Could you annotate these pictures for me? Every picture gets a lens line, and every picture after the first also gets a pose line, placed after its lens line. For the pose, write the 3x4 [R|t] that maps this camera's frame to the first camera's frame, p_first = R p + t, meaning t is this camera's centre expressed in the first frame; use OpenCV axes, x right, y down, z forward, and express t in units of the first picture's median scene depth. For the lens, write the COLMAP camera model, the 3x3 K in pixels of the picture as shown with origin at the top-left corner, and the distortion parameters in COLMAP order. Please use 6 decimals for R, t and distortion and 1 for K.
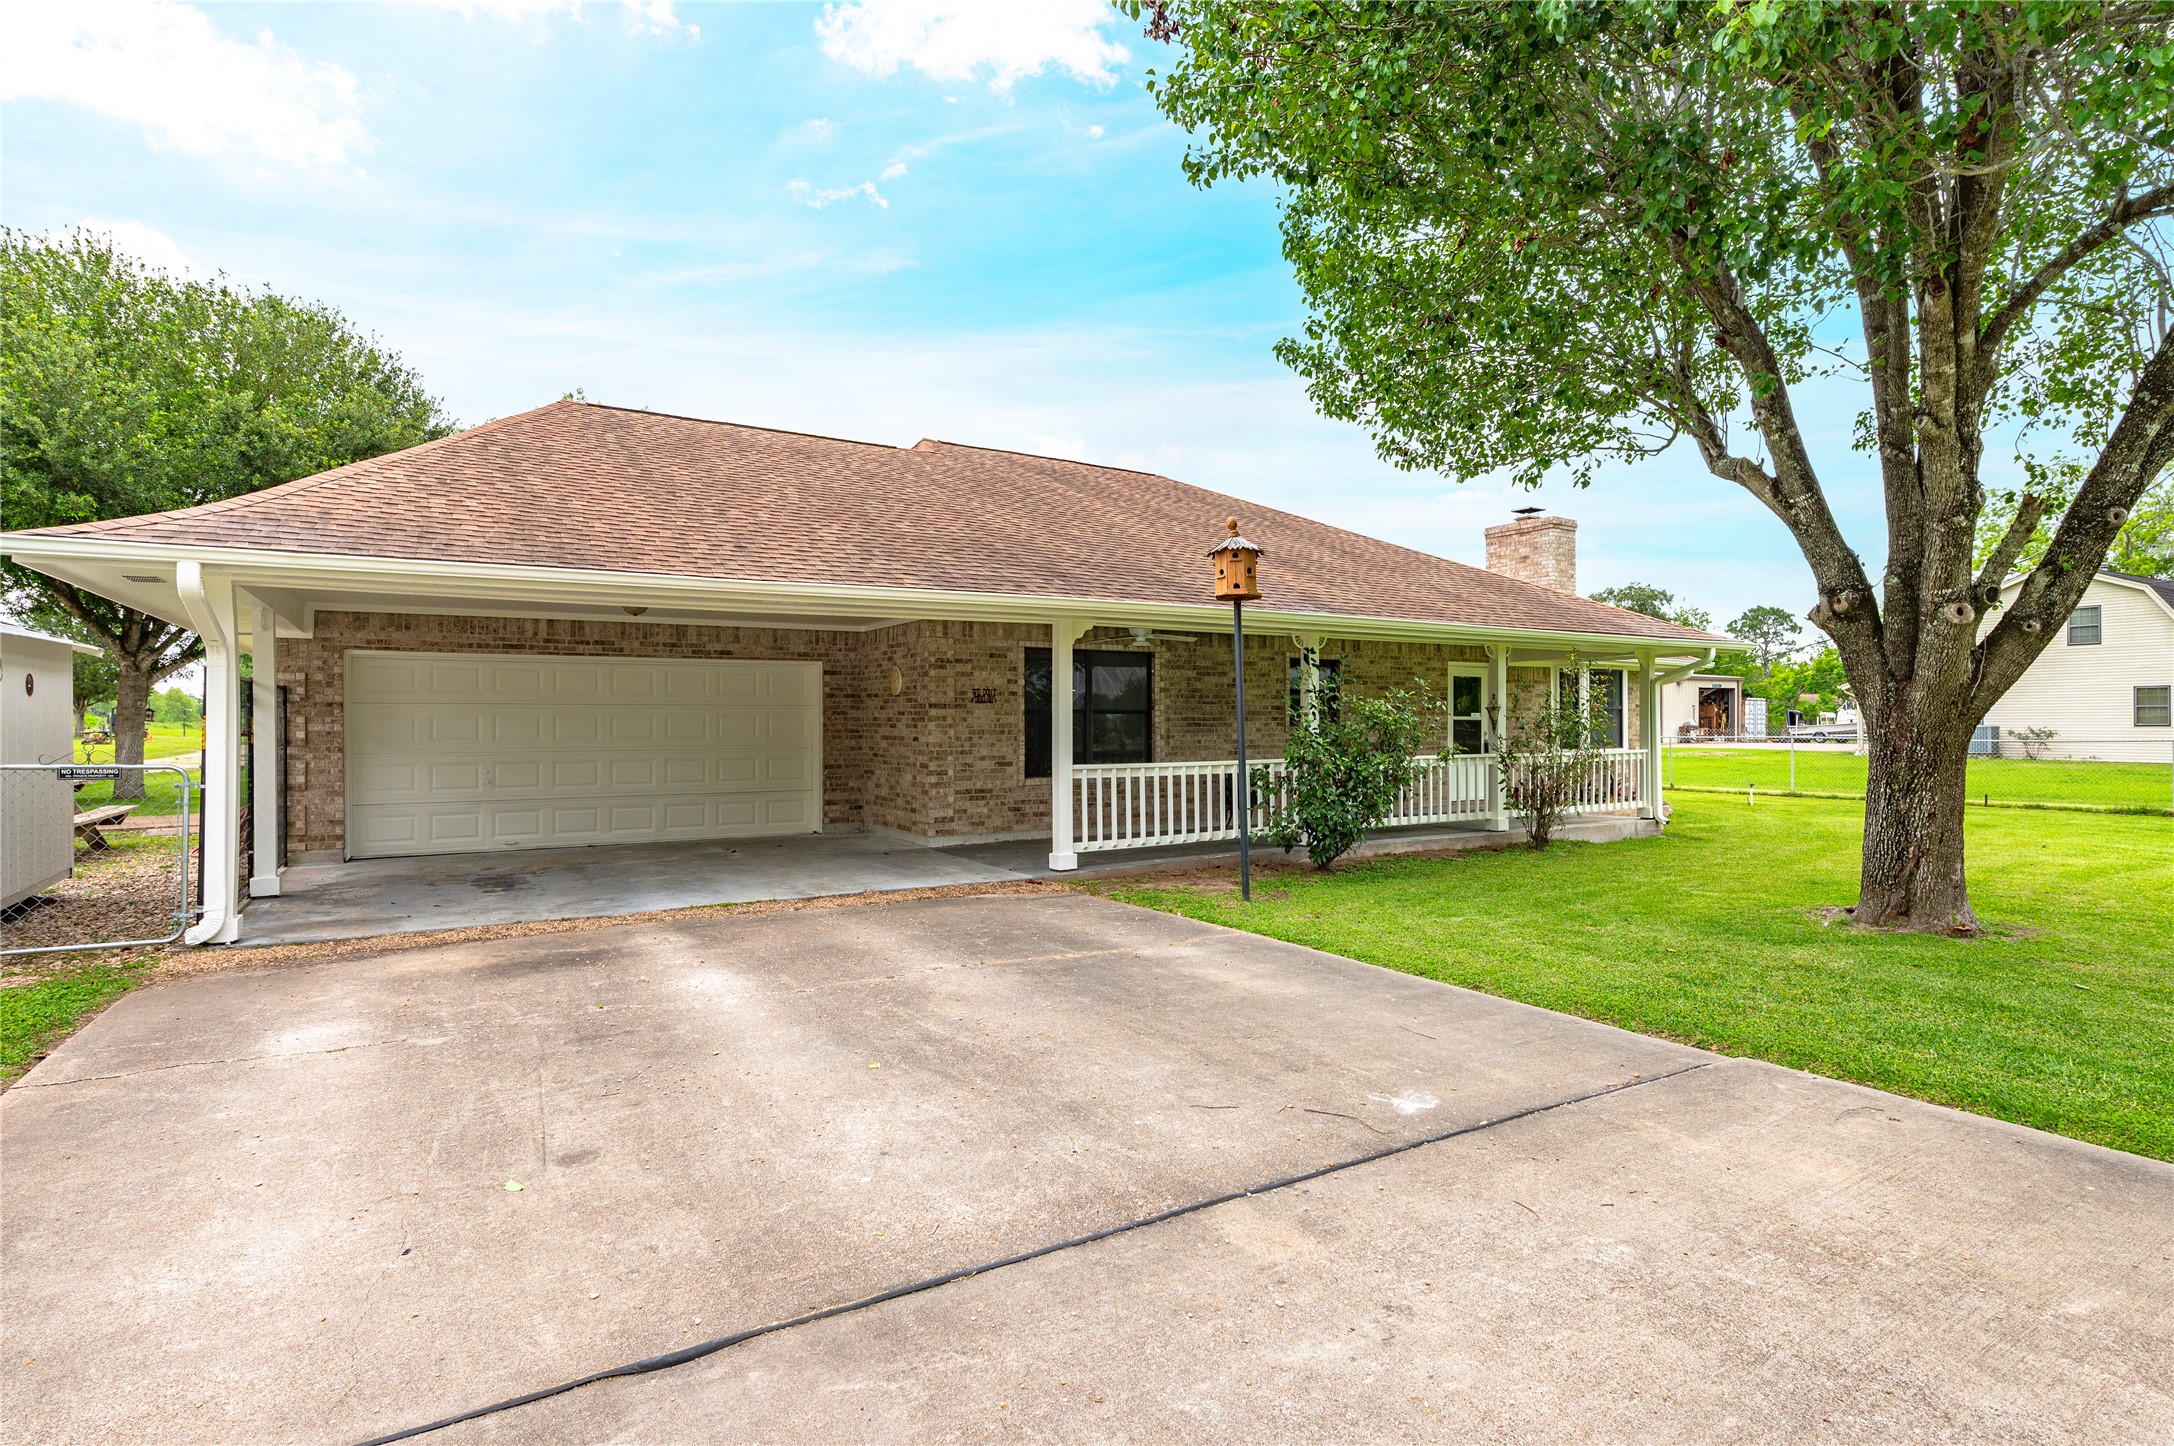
lens RADIAL K [[1109.2, 0, 1087.0], [0, 1109.2, 723.0], [0, 0, 1]] dist [-0.001774, -0.000299]
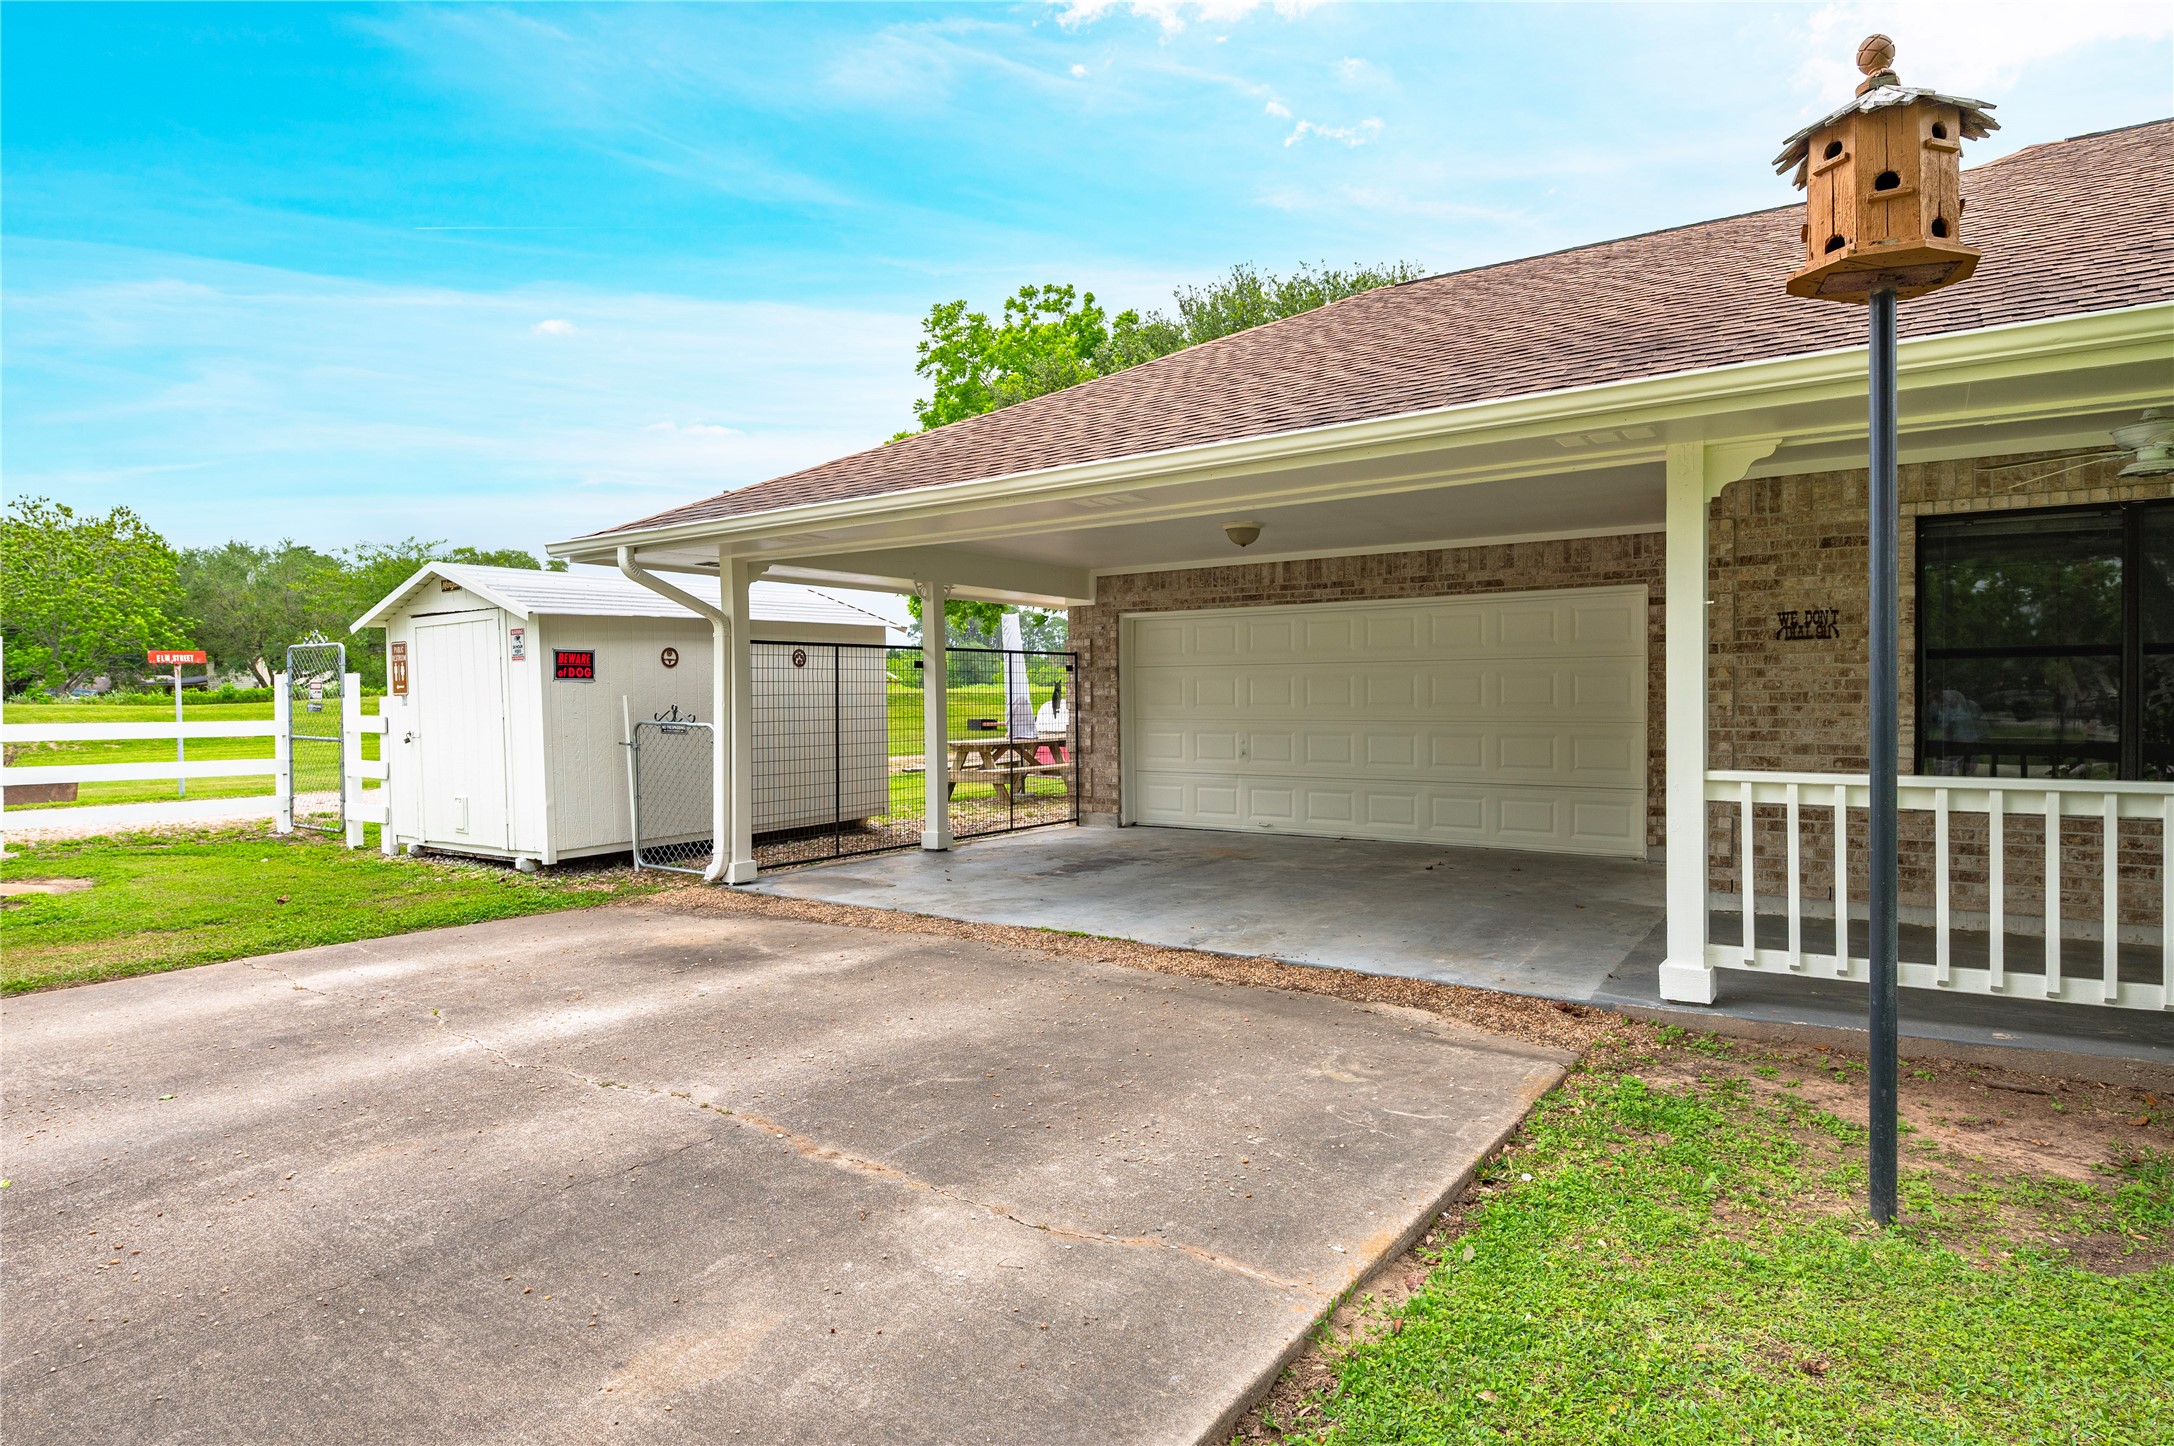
lens RADIAL K [[1198.4, 0, 1087.0], [0, 1198.4, 723.0], [0, 0, 1]] dist [0.001620, 0.000841]
pose [[0.404607, 0.020328, -0.914265, 0.302905], [0.005630, 0.999679, 0.024718, 0.005062], [0.914473, -0.015149, 0.404362, 0.536391]]
